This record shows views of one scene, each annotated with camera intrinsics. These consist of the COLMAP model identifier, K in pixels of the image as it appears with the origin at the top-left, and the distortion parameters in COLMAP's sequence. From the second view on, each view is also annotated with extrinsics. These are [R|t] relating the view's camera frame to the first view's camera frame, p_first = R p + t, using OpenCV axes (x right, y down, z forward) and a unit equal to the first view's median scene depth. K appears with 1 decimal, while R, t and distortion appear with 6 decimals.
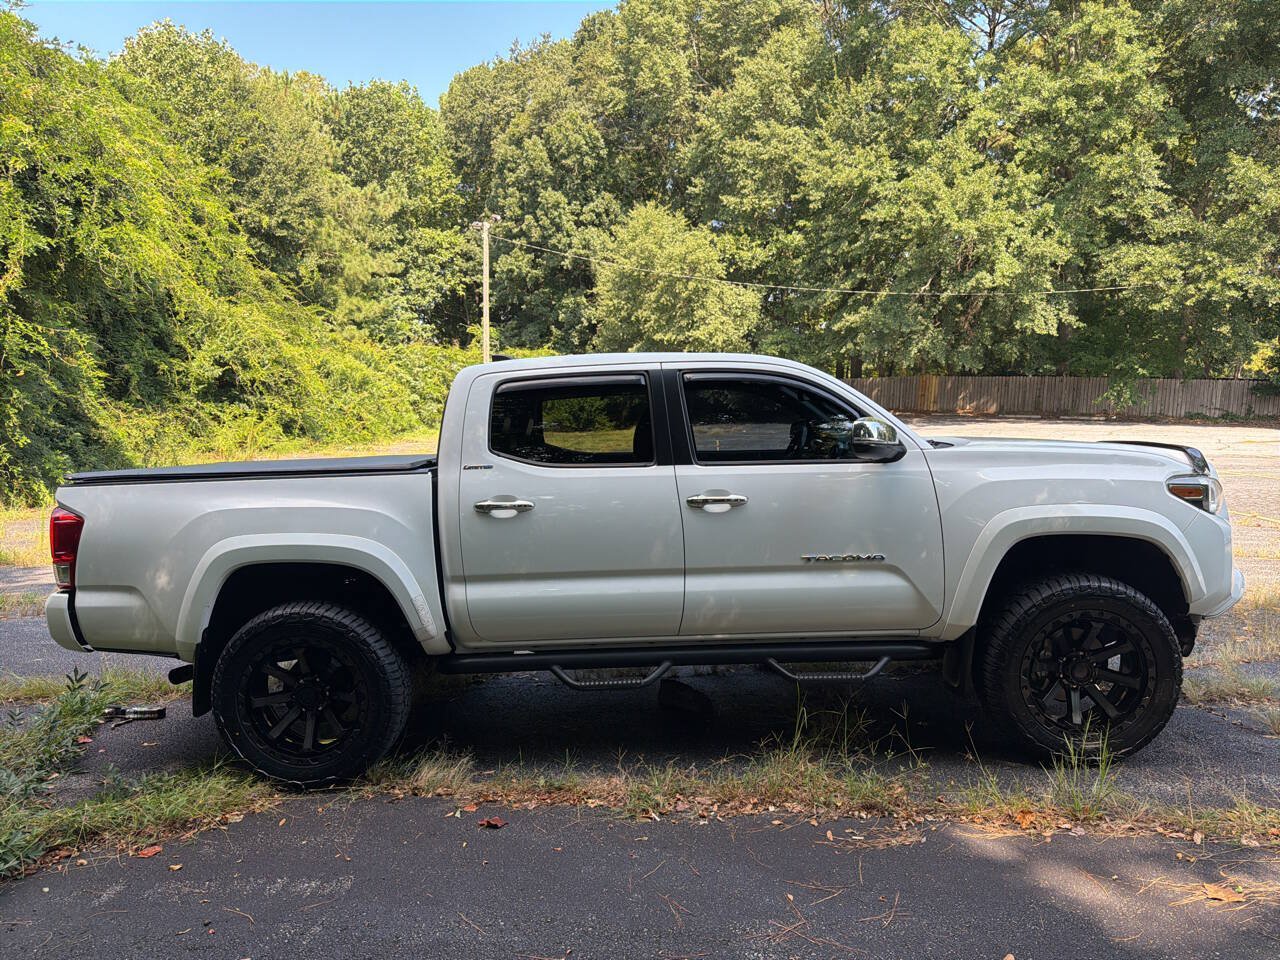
lens RADIAL K [[908.1, 0, 649.4], [0, 908.1, 481.8], [0, 0, 1]] dist [0.026122, -0.036608]
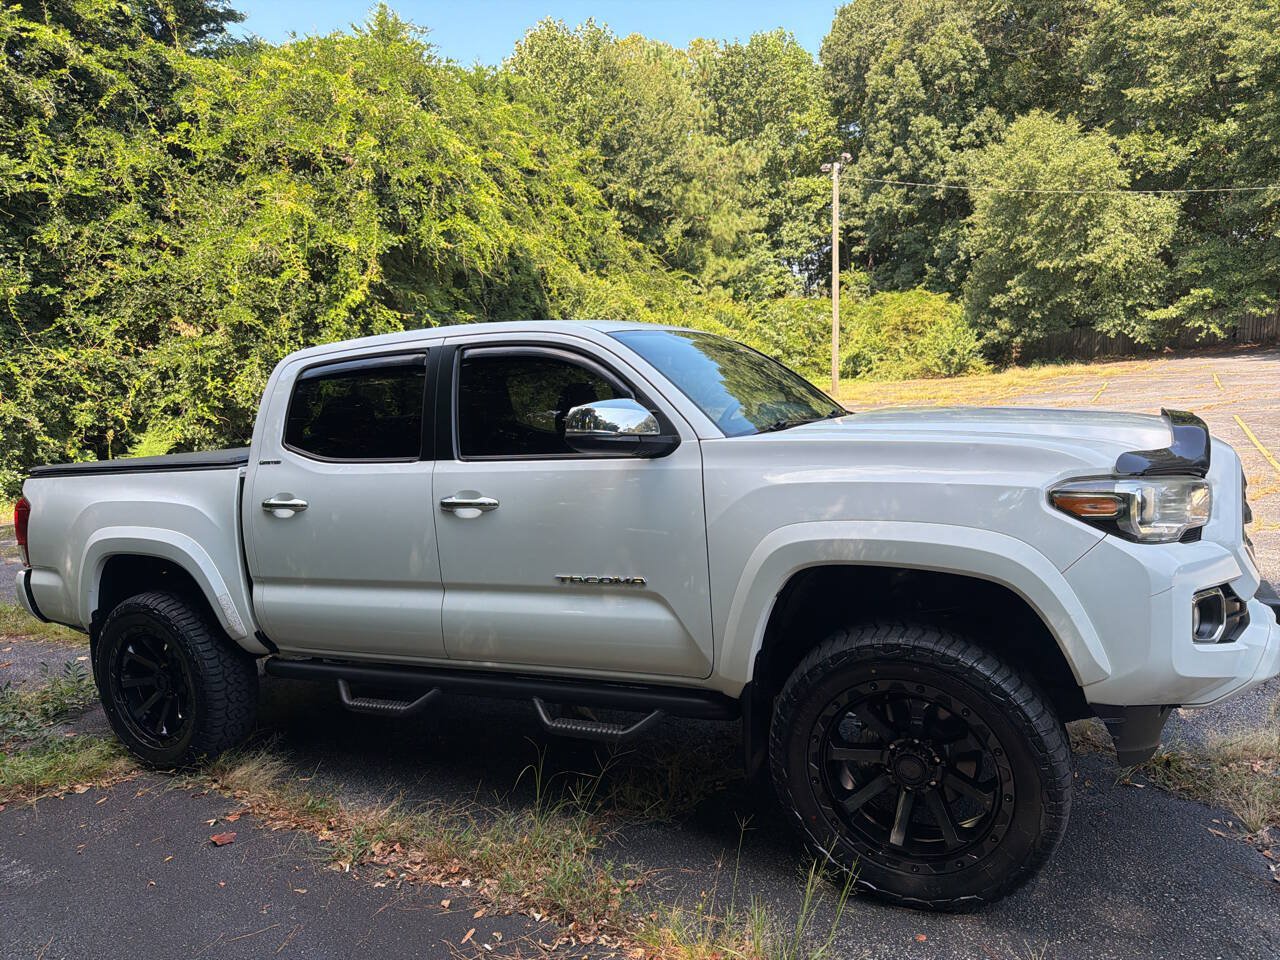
lens RADIAL K [[908.1, 0, 647.2], [0, 908.1, 486.0], [0, 0, 1]] dist [0.026122, -0.036608]
pose [[0.898693, 0.010715, -0.438448, 0.068566], [0.015707, 0.998274, 0.056590, -0.004698], [0.438297, -0.057743, 0.896973, 0.037605]]
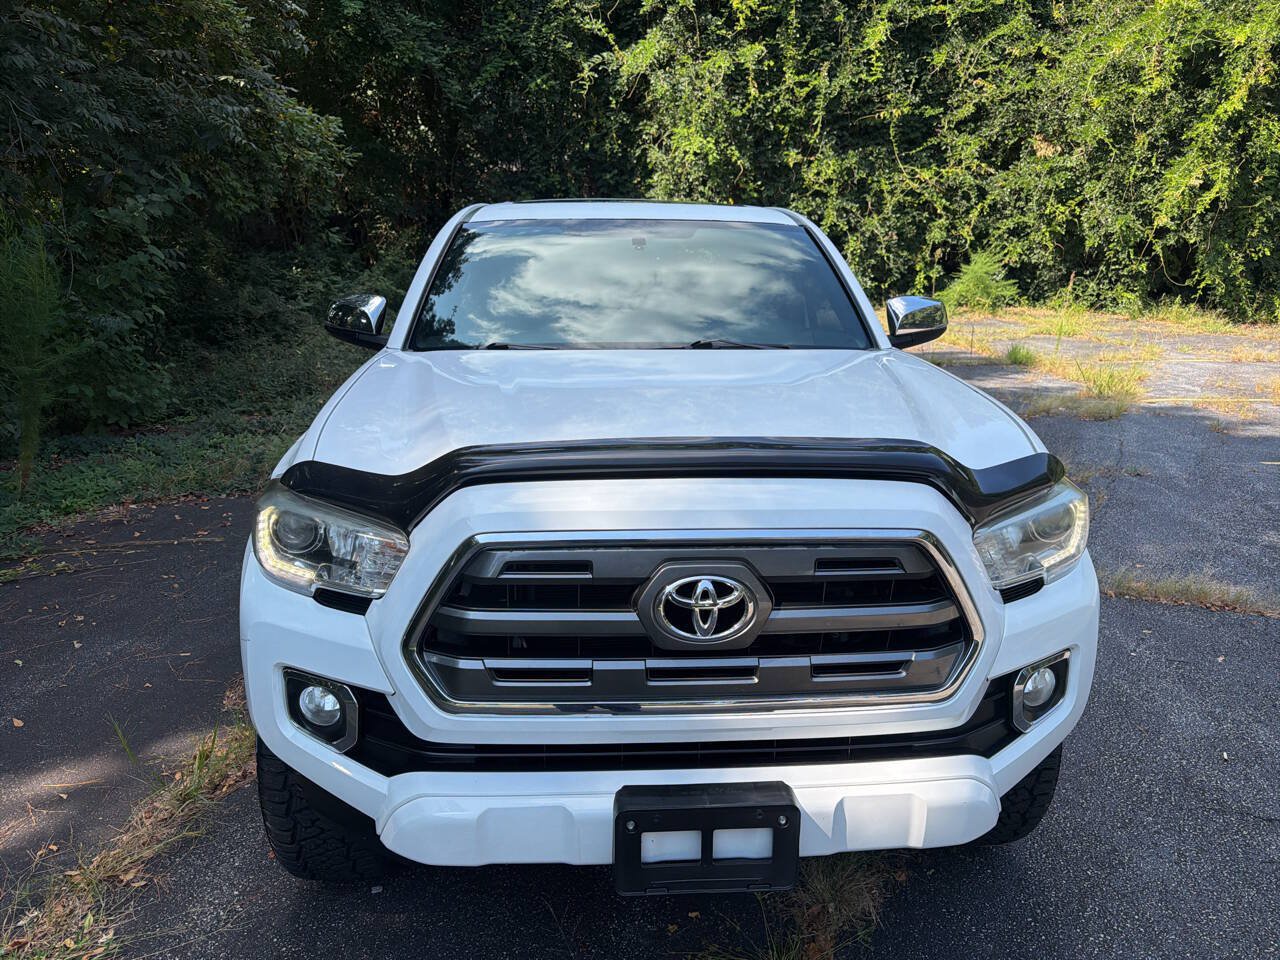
lens RADIAL K [[908.1, 0, 640.8], [0, 908.1, 484.9], [0, 0, 1]] dist [0.026122, -0.036608]
pose [[0.092633, 0.288582, -0.952964, 0.124131], [-0.072514, 0.956492, 0.282602, -0.017849], [0.993056, 0.042925, 0.109529, 0.132664]]
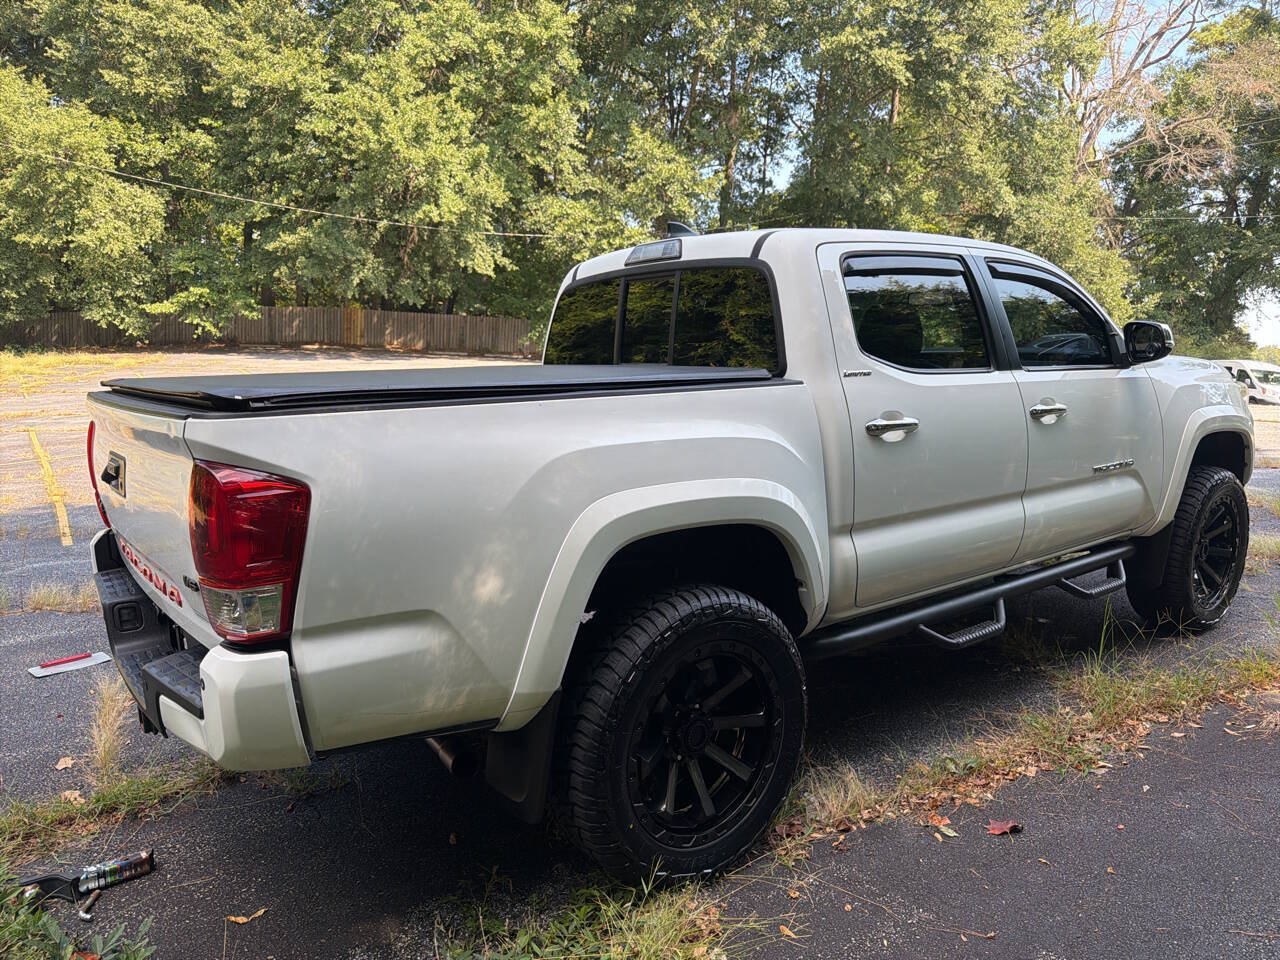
lens RADIAL K [[908.1, 0, 651.1], [0, 908.1, 487.4], [0, 0, 1]] dist [0.026122, -0.036608]
pose [[0.774502, -0.074768, 0.628137, -0.092927], [0.028619, 0.996115, 0.083282, 0.001094], [-0.631923, -0.046526, 0.773633, 0.063687]]
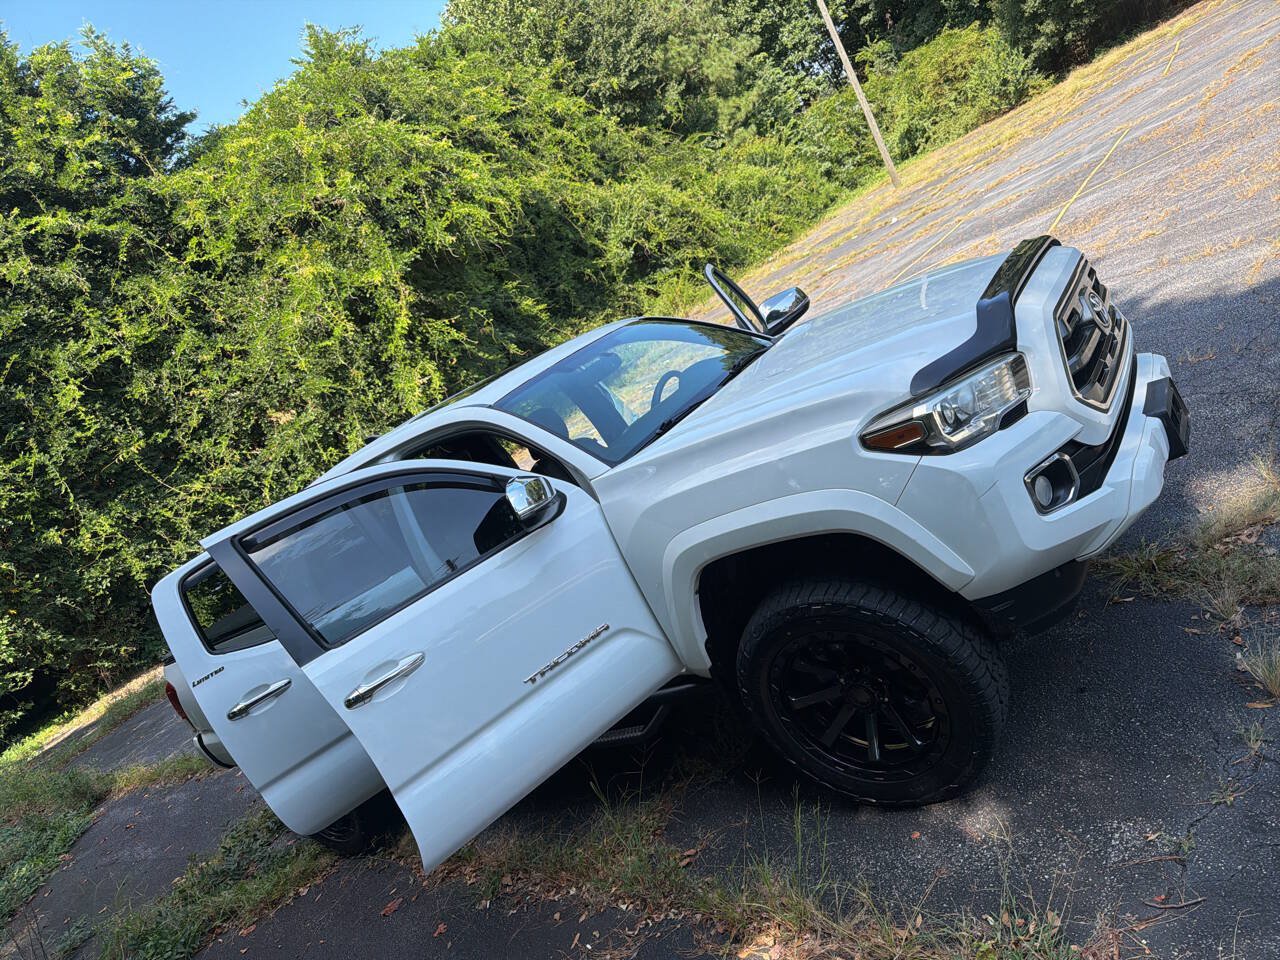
lens RADIAL K [[908.1, 0, 643.0], [0, 908.1, 493.1], [0, 0, 1]] dist [0.026122, -0.036608]
pose [[0.756508, -0.266481, -0.597229, 0.095955], [0.429917, 0.890804, 0.147102, -0.014600], [0.492815, -0.368043, 0.788466, 0.044851]]
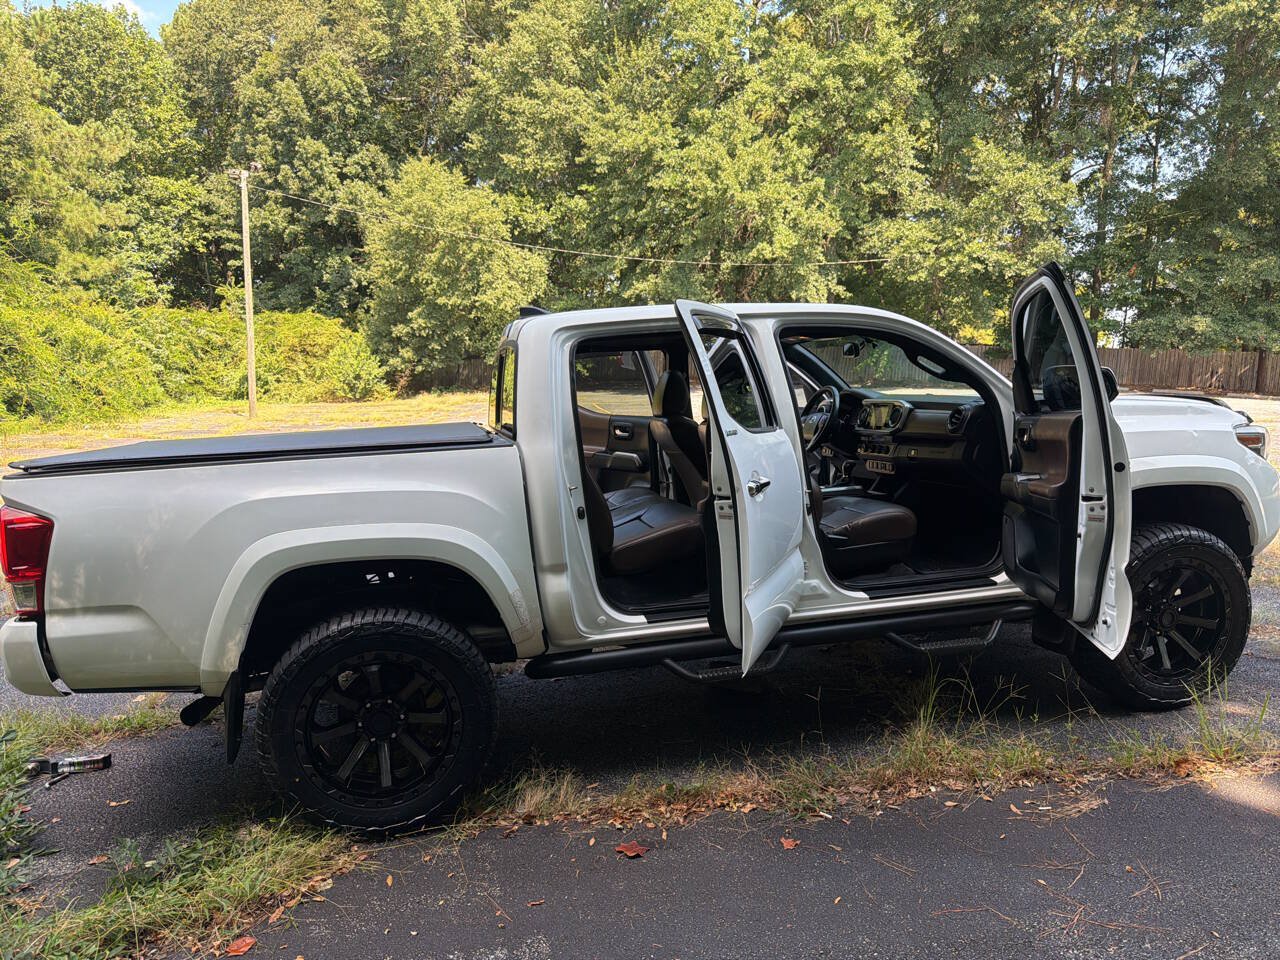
lens RADIAL K [[908.1, 0, 645.3], [0, 908.1, 488.4], [0, 0, 1]] dist [0.026122, -0.036608]
pose [[0.966438, -0.043195, 0.253244, -0.040627], [0.032645, 0.998421, 0.045717, -0.000469], [-0.254818, -0.035915, 0.966322, 0.018624]]
